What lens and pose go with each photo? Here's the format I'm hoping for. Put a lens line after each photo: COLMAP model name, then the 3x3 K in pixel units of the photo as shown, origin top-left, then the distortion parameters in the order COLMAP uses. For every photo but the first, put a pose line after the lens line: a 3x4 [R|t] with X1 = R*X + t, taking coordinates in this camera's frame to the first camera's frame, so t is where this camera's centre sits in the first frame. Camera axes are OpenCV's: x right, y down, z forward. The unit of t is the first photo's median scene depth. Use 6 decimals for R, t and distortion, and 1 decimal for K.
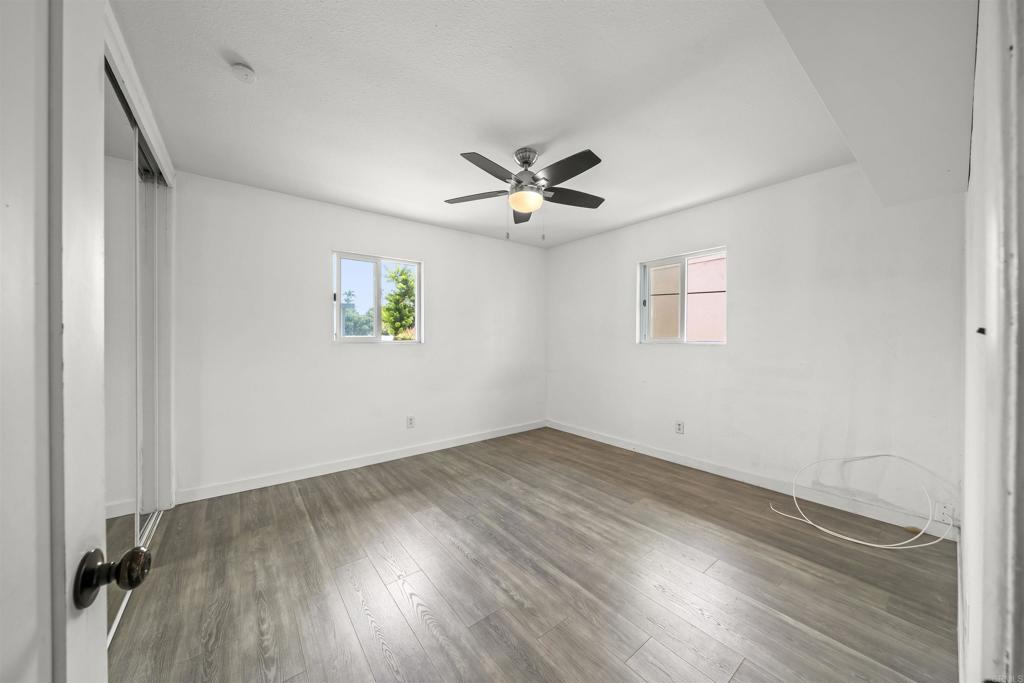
lens RADIAL K [[361.5, 0, 503.6], [0, 361.5, 342.4], [0, 0, 1]] dist [-0.000083, 0.000054]
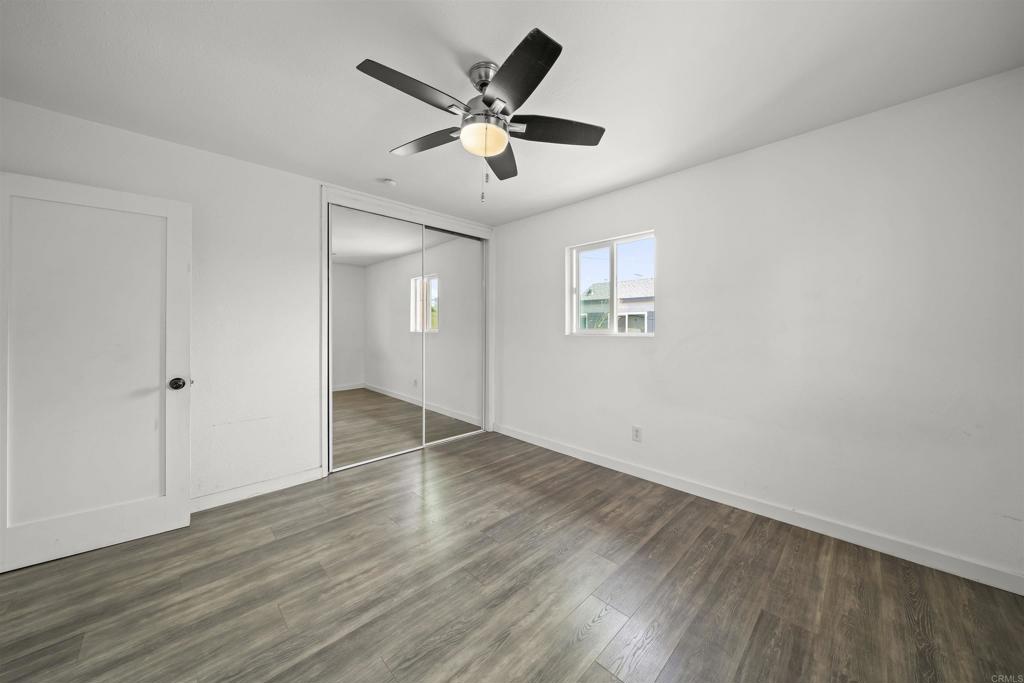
lens RADIAL K [[351.4, 0, 508.4], [0, 351.4, 335.3], [0, 0, 1]] dist [-0.002416, 0.000053]
pose [[0.108904, 0.017362, -0.993901, 0.602999], [-0.011455, 0.999803, 0.016210, -0.011645], [0.993986, 0.009620, 0.109081, 0.781487]]
